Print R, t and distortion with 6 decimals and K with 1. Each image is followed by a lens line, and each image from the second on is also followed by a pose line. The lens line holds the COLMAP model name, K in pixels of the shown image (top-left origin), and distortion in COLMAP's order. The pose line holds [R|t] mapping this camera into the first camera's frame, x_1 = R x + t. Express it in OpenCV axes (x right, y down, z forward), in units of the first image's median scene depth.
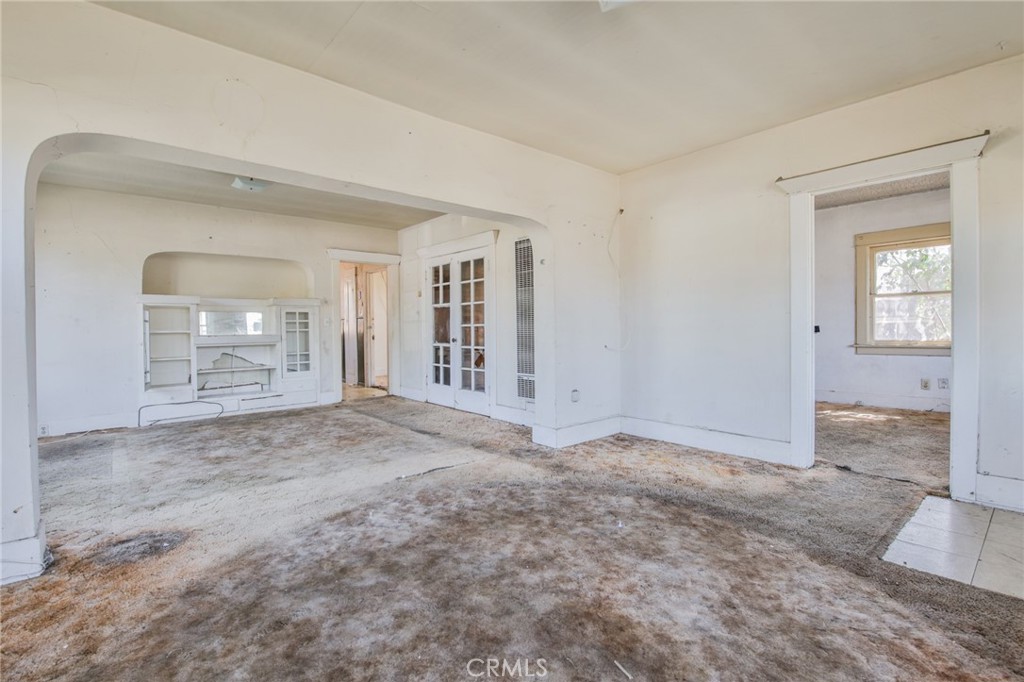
lens RADIAL K [[468.4, 0, 512.9], [0, 468.4, 334.6], [0, 0, 1]] dist [-0.002371, -0.010349]
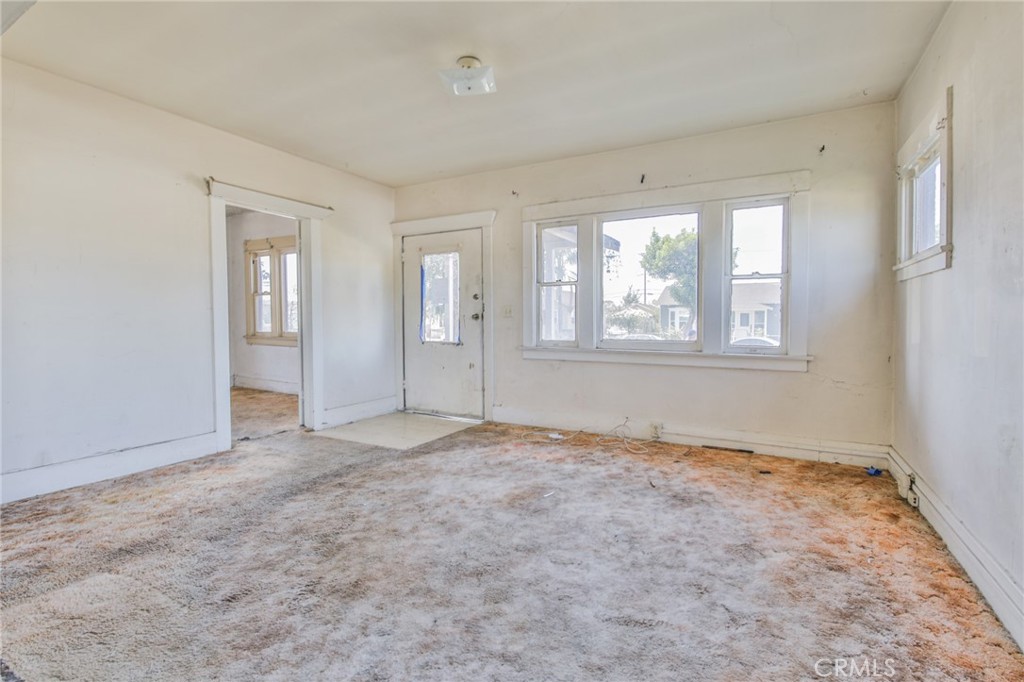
lens RADIAL K [[468.4, 0, 512.9], [0, 468.4, 334.6], [0, 0, 1]] dist [-0.002371, -0.010349]
pose [[-0.347675, -0.021100, 0.937378, -0.784663], [0.017158, 0.999436, 0.028861, -0.006182], [-0.937458, 0.026118, -0.347117, 0.919385]]
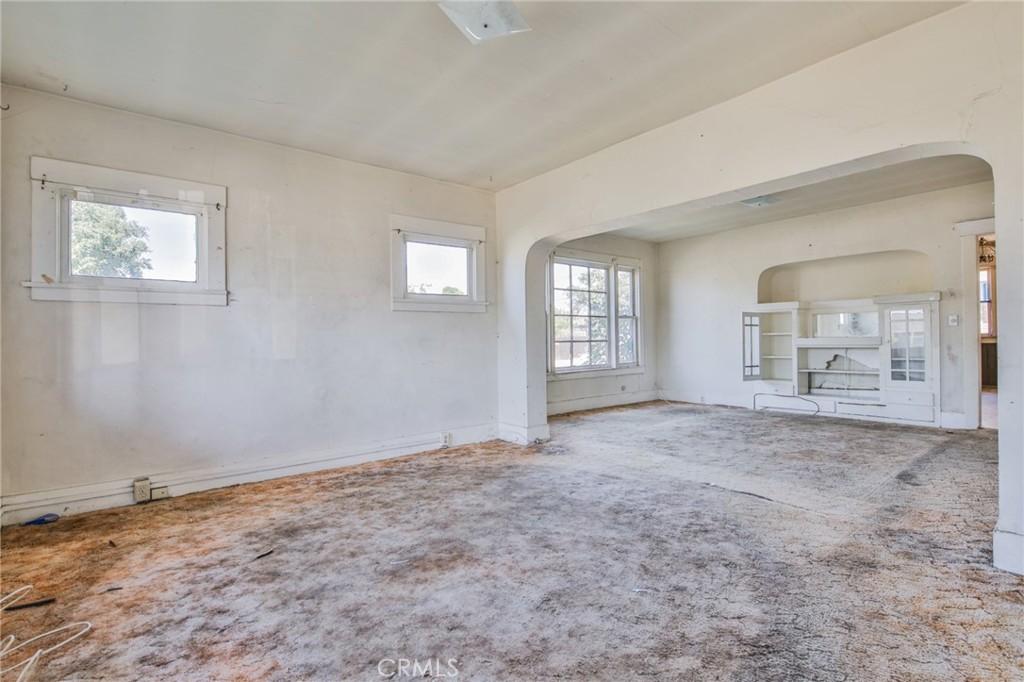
lens RADIAL K [[468.4, 0, 512.9], [0, 468.4, 334.6], [0, 0, 1]] dist [-0.002371, -0.010349]
pose [[-0.037033, 0.003726, -0.999307, 0.886826], [-0.000151, 0.999993, 0.003734, -0.015771], [0.999314, 0.000289, -0.037032, 0.723288]]
